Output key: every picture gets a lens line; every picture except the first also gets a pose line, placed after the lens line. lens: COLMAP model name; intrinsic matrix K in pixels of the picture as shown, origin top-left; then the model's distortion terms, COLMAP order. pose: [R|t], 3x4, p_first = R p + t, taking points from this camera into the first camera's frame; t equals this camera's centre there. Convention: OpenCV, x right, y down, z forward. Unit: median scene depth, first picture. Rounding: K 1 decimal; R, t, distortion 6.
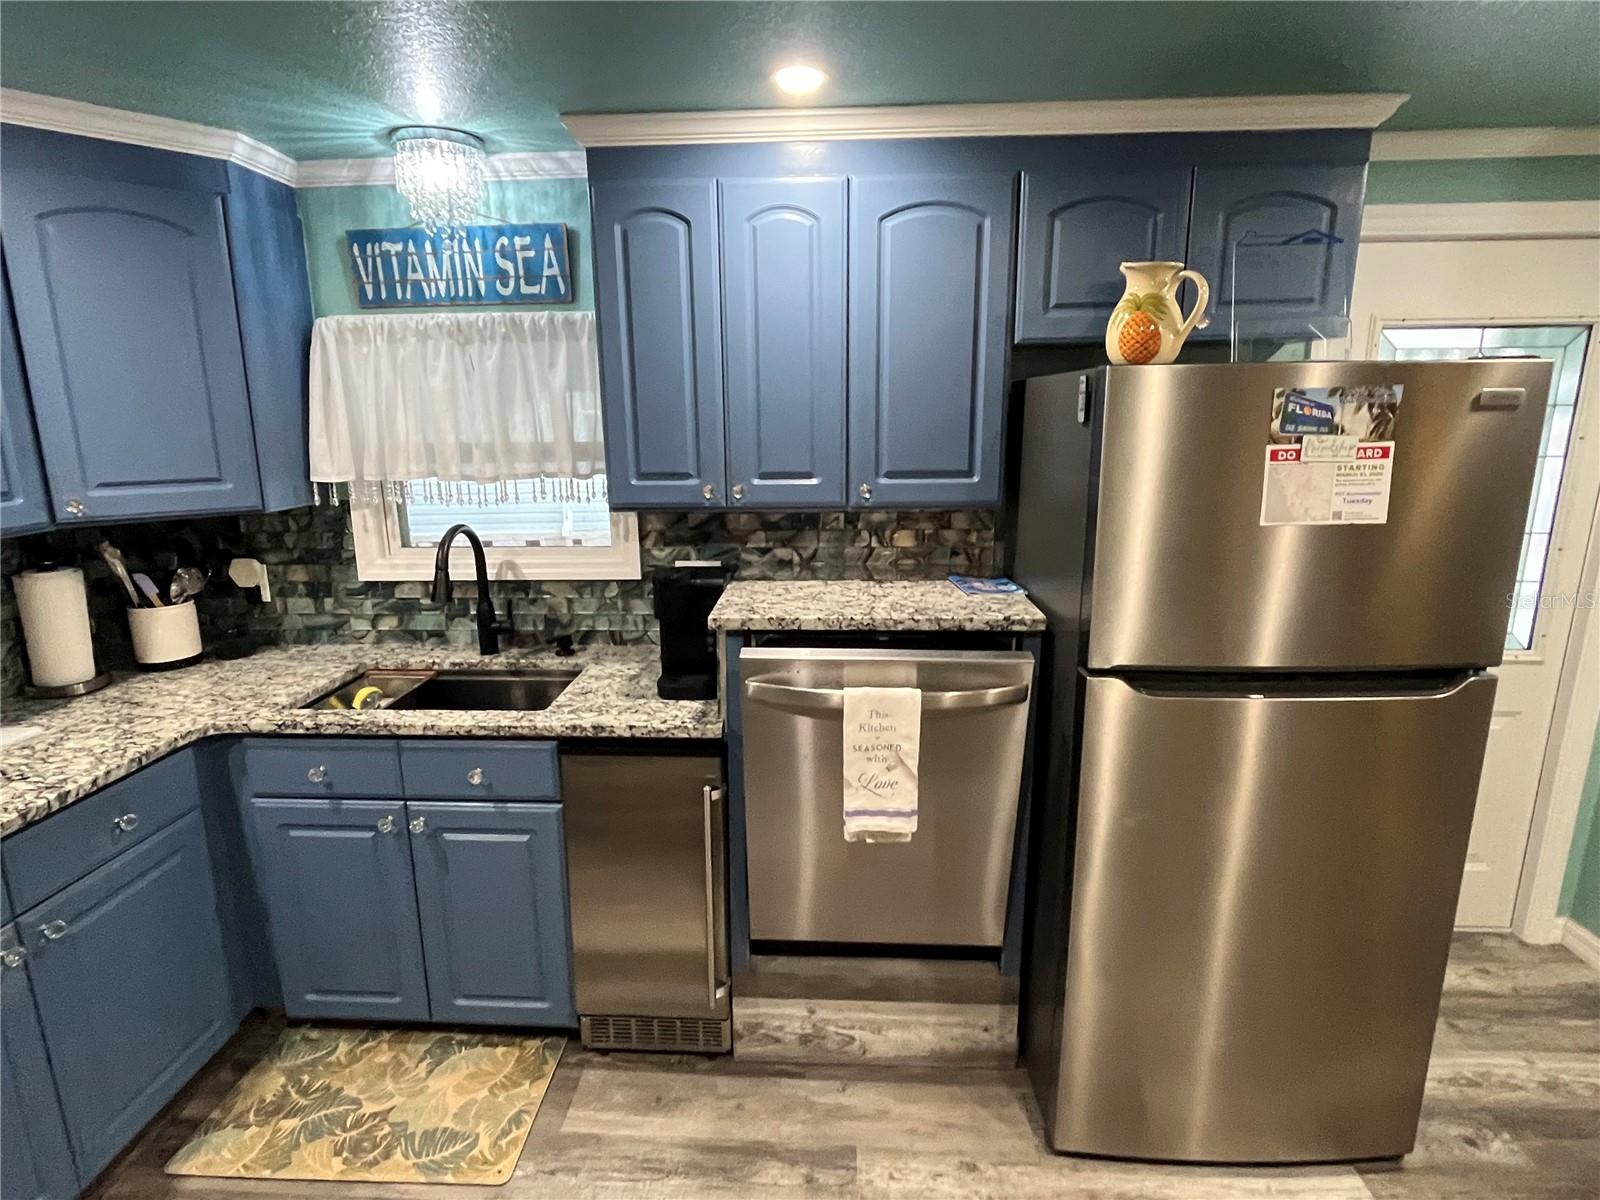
lens RADIAL K [[845.0, 0, 794.6], [0, 845.0, 600.4], [0, 0, 1]] dist [0.000262, -0.003401]
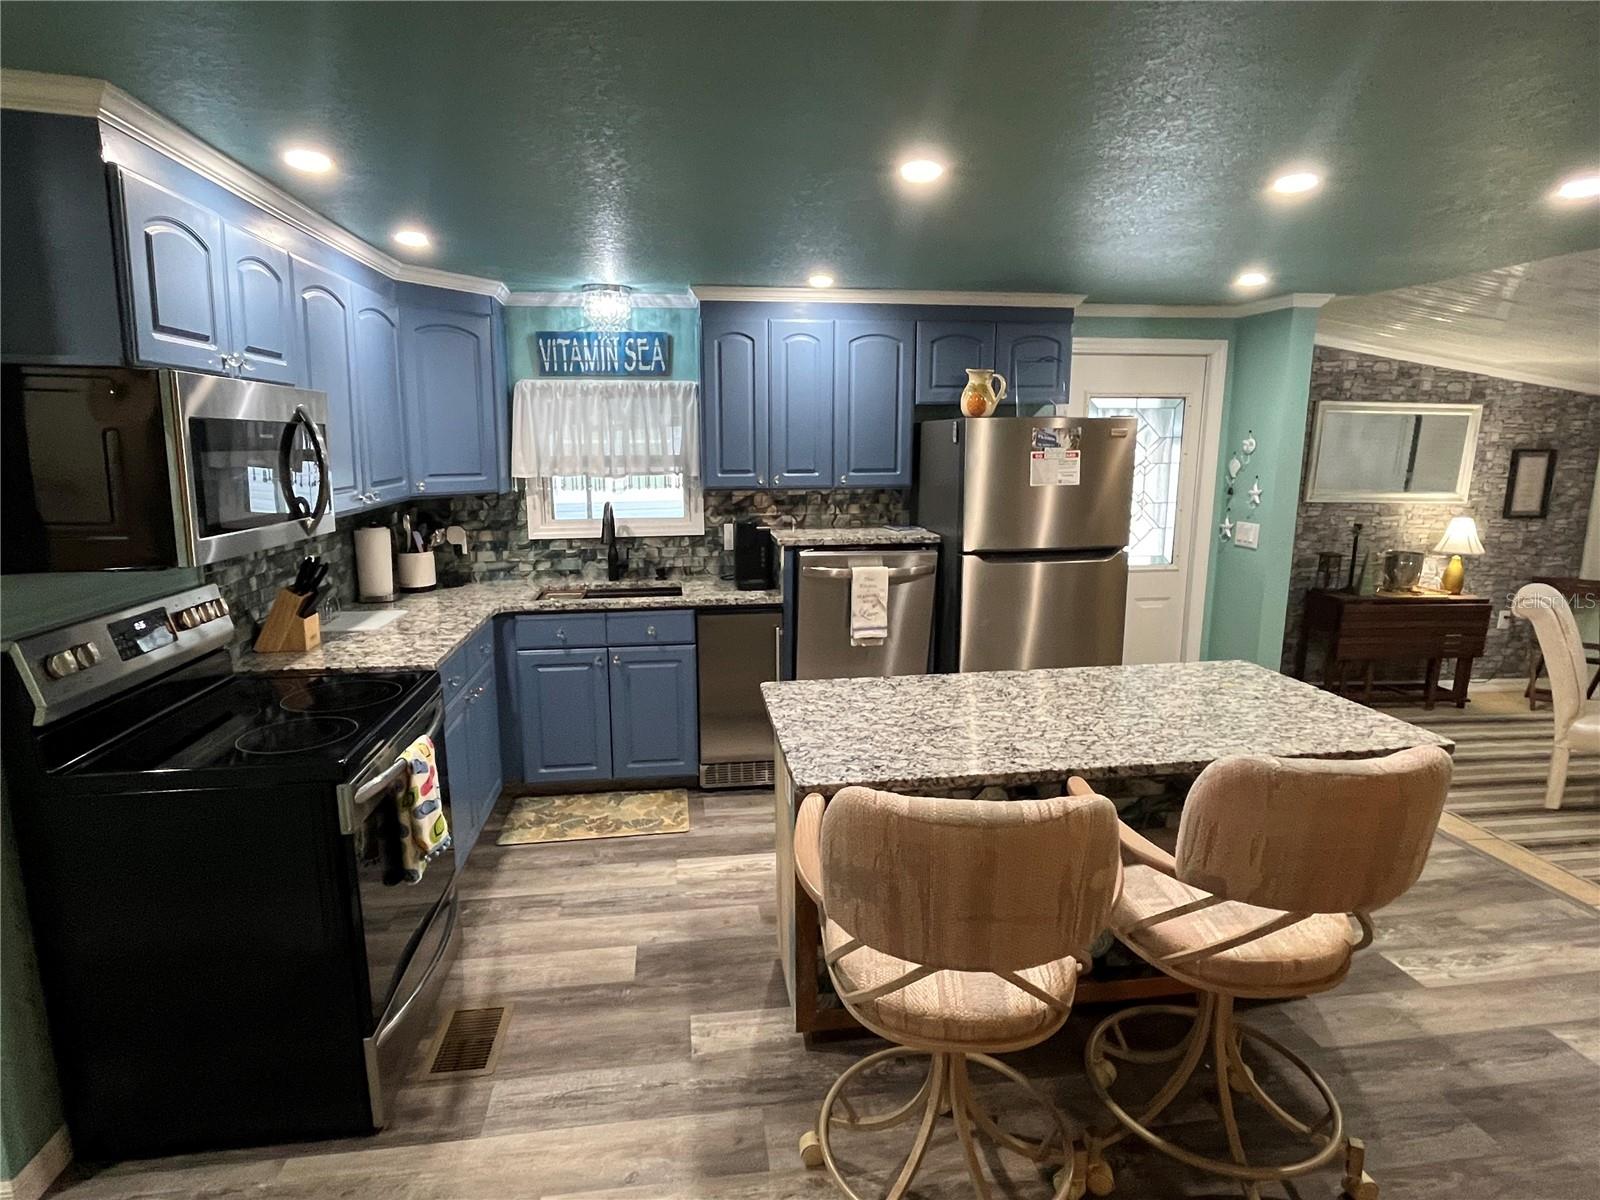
lens RADIAL K [[844.5, 0, 793.1], [0, 844.5, 595.8], [0, 0, 1]] dist [-0.001633, 0.000215]
pose [[0.981198, -0.028013, 0.190958, -0.364473], [0.036461, 0.998499, -0.040868, 0.190041], [-0.189527, 0.047062, 0.980747, -0.765904]]
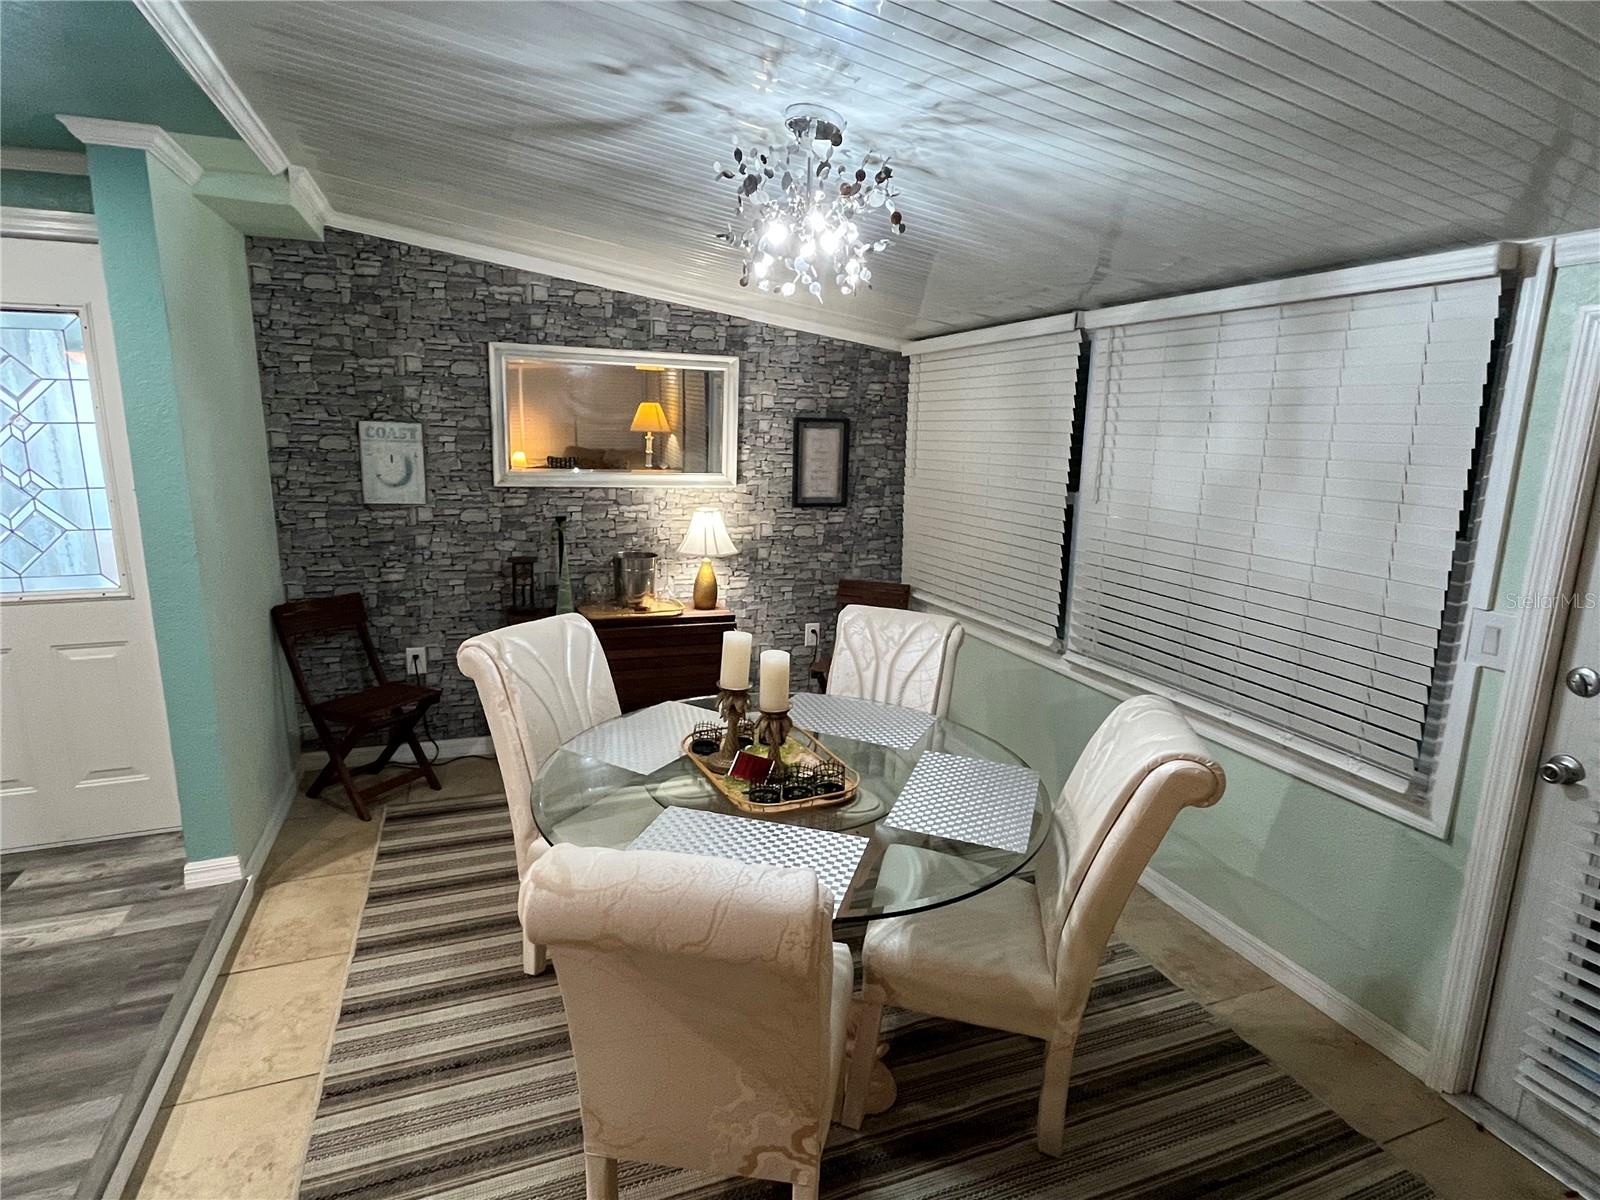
lens RADIAL K [[845.0, 0, 794.6], [0, 845.0, 600.4], [0, 0, 1]] dist [0.000262, -0.003401]
pose [[0.909012, -0.062460, 0.412063, 1.326022], [0.067729, 0.997702, 0.001819, 0.148573], [-0.411229, 0.026255, 0.911154, -0.509668]]
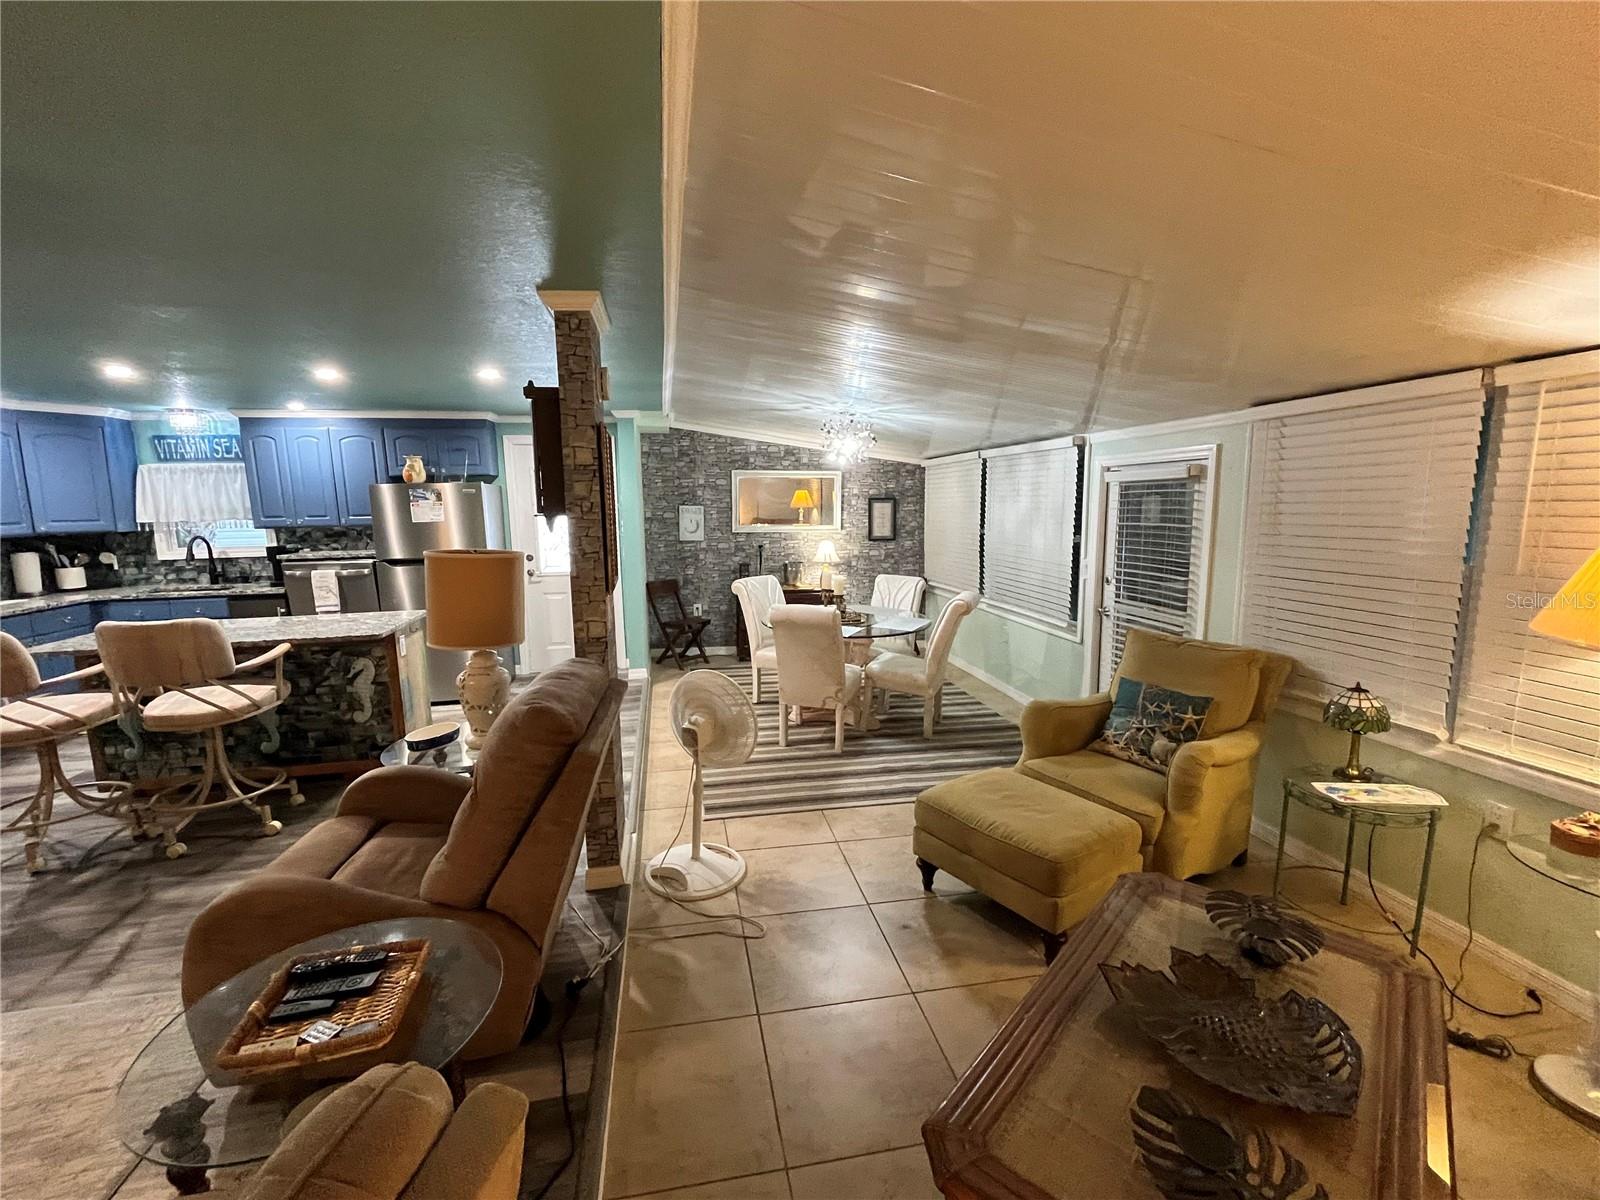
lens RADIAL K [[678.1, 0, 800.0], [0, 678.1, 600.0], [0, 0, 1]] dist [-0.001791, -0.000151]
pose [[0.967187, -0.041881, 0.250588, 1.007556], [0.061317, 0.995643, -0.070258, 0.419762], [-0.246554, 0.083318, 0.965541, -1.731930]]
